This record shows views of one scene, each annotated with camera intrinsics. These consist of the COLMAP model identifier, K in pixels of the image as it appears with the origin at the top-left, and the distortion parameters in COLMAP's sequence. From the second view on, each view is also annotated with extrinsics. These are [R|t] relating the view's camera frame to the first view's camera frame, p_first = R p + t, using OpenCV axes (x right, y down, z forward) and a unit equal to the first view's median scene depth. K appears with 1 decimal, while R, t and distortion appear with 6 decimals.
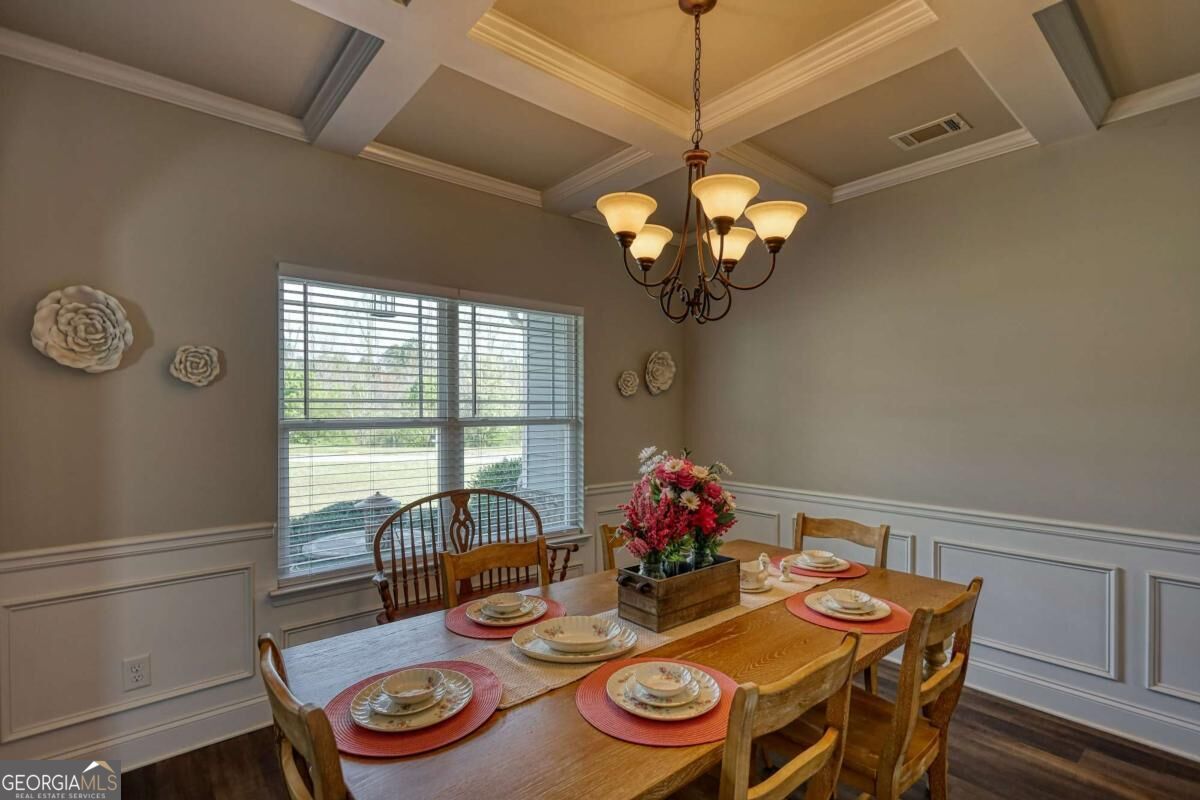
lens RADIAL K [[559.5, 0, 614.7], [0, 559.5, 413.0], [0, 0, 1]] dist [0.001284, 0.000519]
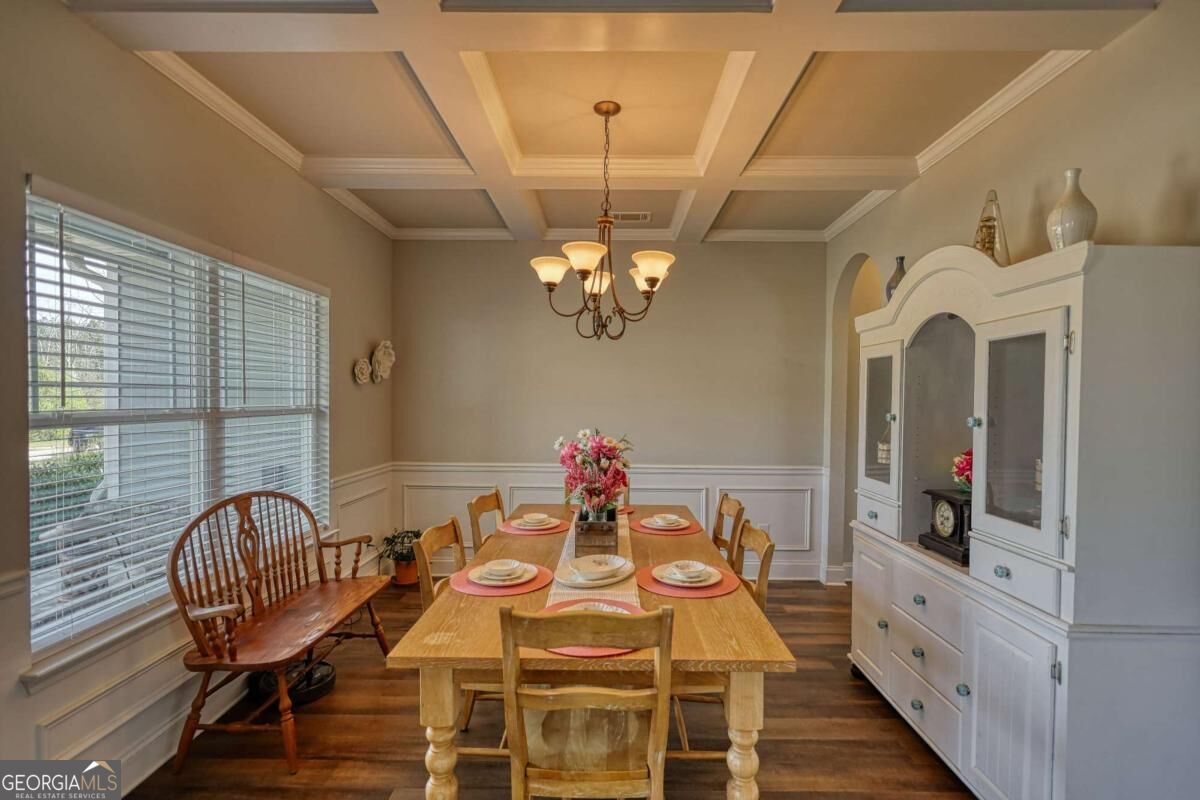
lens RADIAL K [[555.5, 0, 606.8], [0, 555.5, 406.1], [0, 0, 1]] dist [0.001534, 0.000438]
pose [[0.659773, -0.004903, 0.751449, -0.531325], [-0.005597, 0.999919, 0.011438, -0.006321], [-0.751444, -0.011752, 0.659692, 0.046576]]
